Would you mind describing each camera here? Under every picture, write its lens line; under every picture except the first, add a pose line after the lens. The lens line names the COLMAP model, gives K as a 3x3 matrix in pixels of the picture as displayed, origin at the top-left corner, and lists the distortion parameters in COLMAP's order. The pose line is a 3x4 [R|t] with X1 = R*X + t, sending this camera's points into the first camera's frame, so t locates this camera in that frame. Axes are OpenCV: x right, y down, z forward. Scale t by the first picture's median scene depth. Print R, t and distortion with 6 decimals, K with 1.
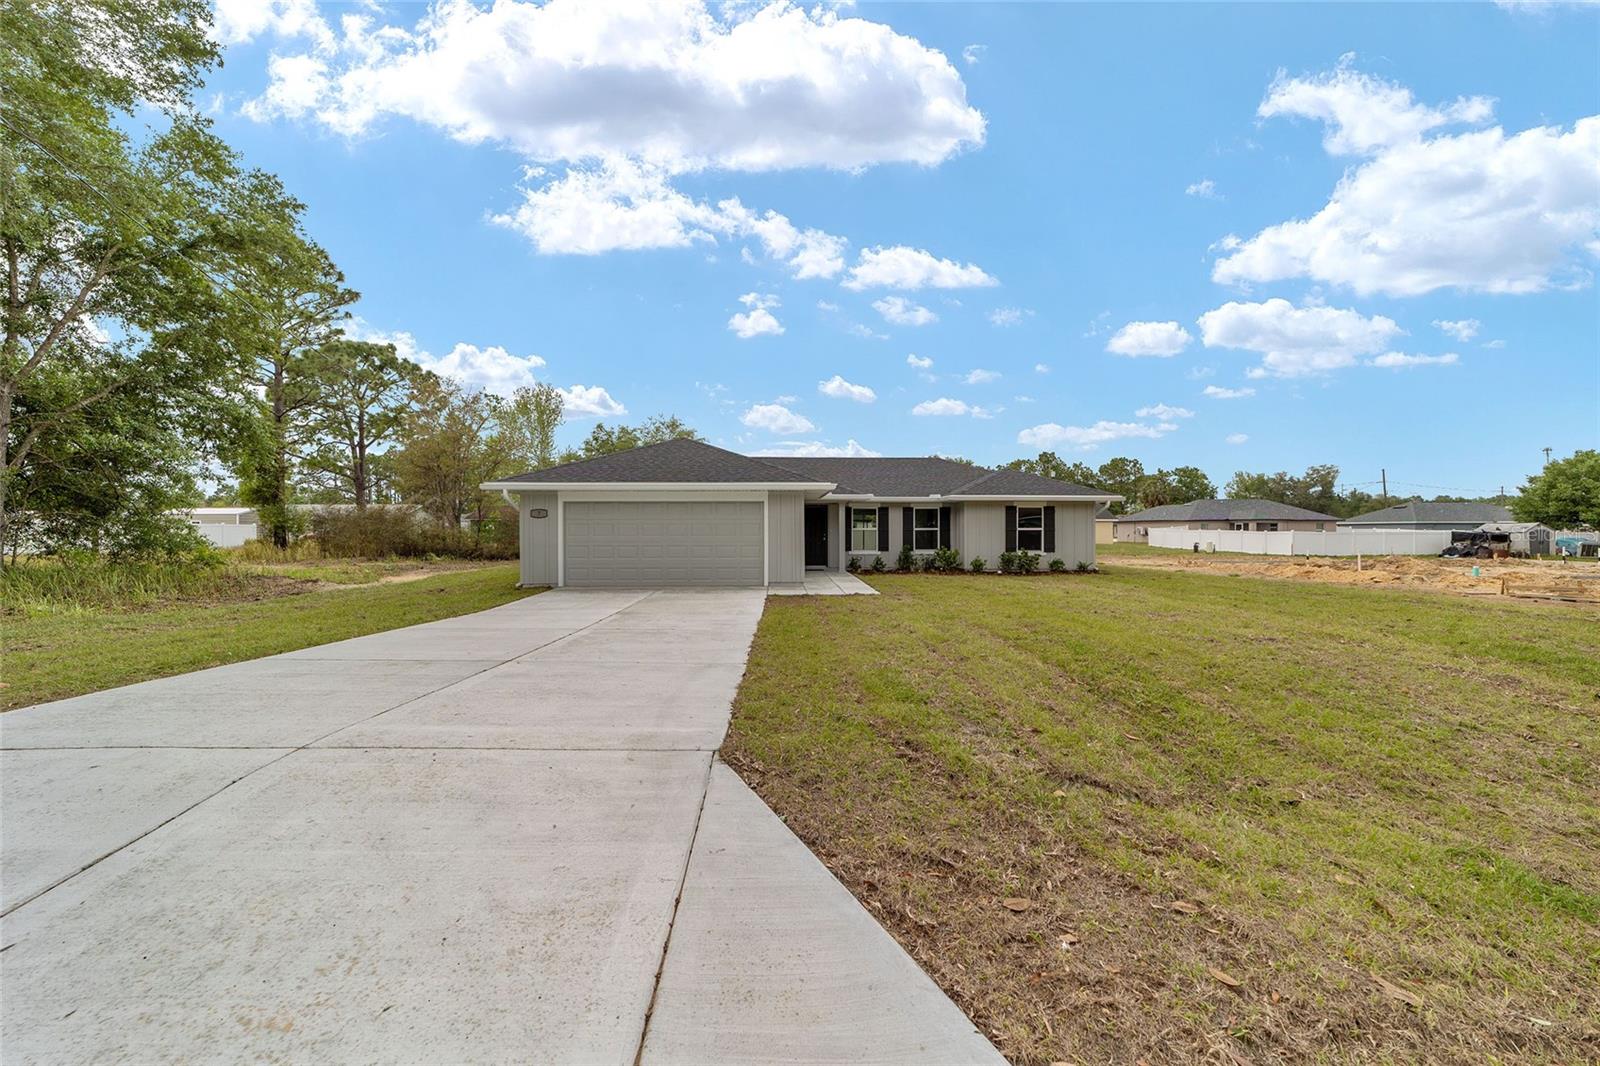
lens RADIAL K [[613.5, 0, 800.0], [0, 613.5, 533.0], [0, 0, 1]] dist [0.000026, -0.000071]
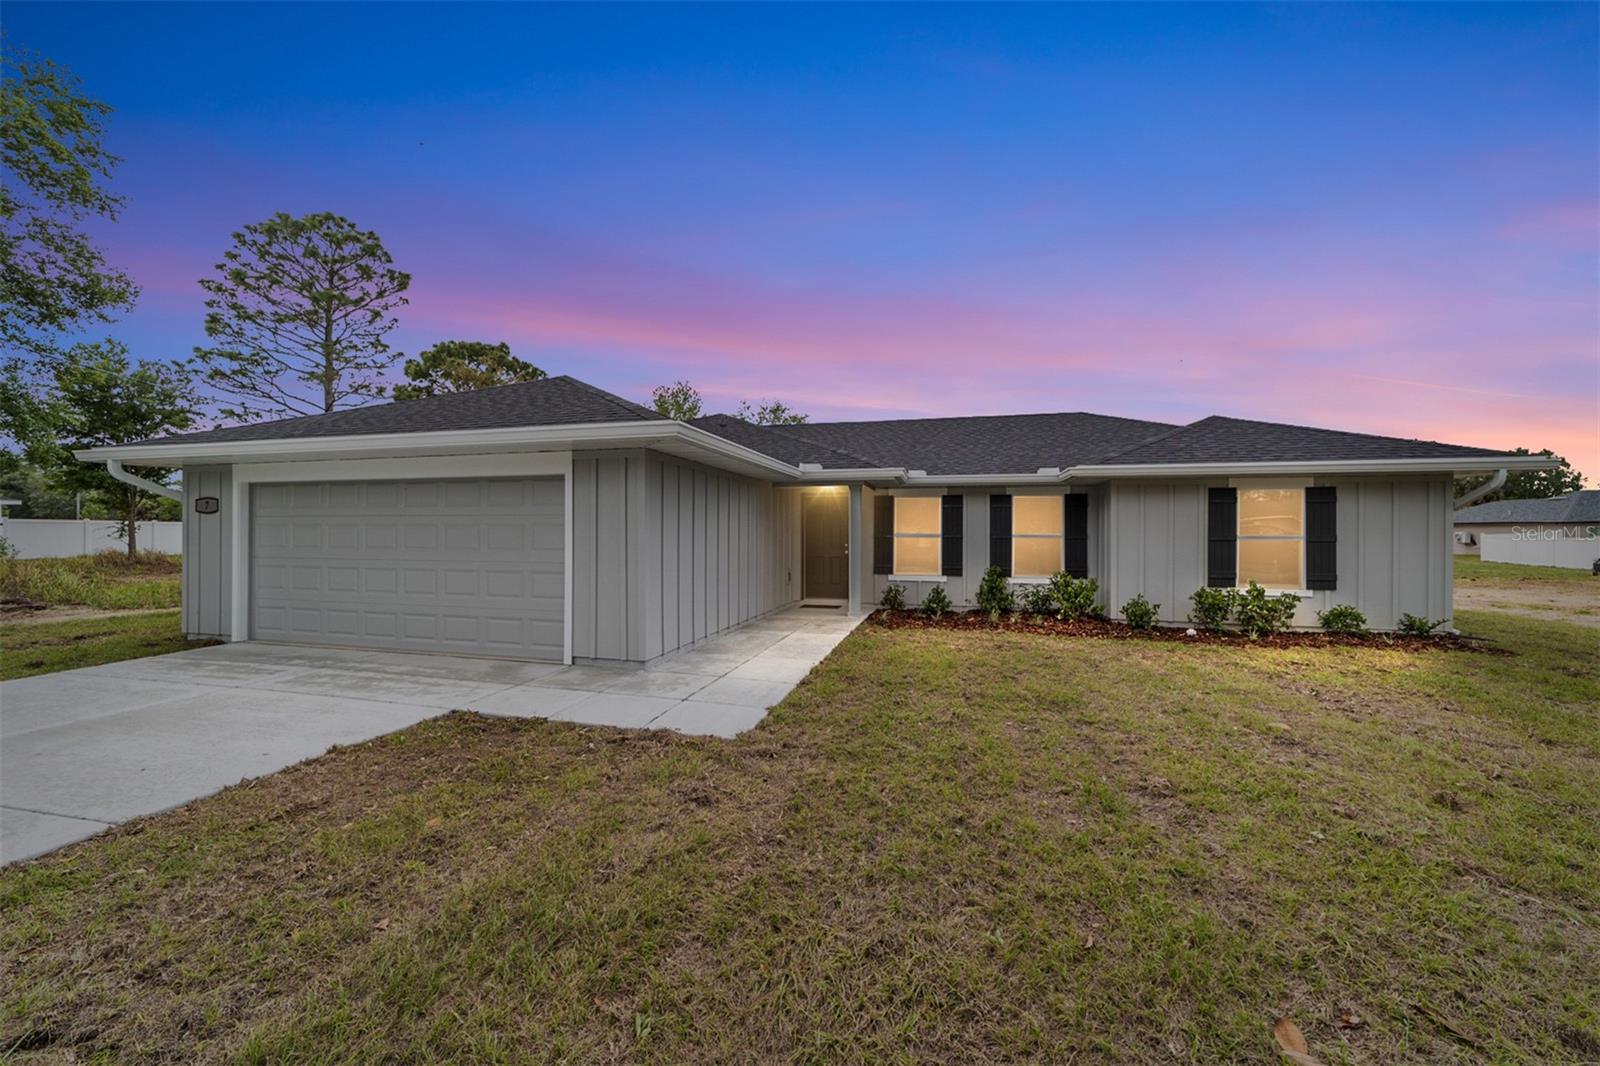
lens RADIAL K [[613.5, 0, 800.0], [0, 613.5, 533.0], [0, 0, 1]] dist [0.000026, -0.000071]
pose [[0.955480, 0.004577, -0.295019, 0.169499], [-0.006369, 0.999967, -0.005114, -0.004850], [0.294986, 0.006765, 0.955478, 0.445767]]
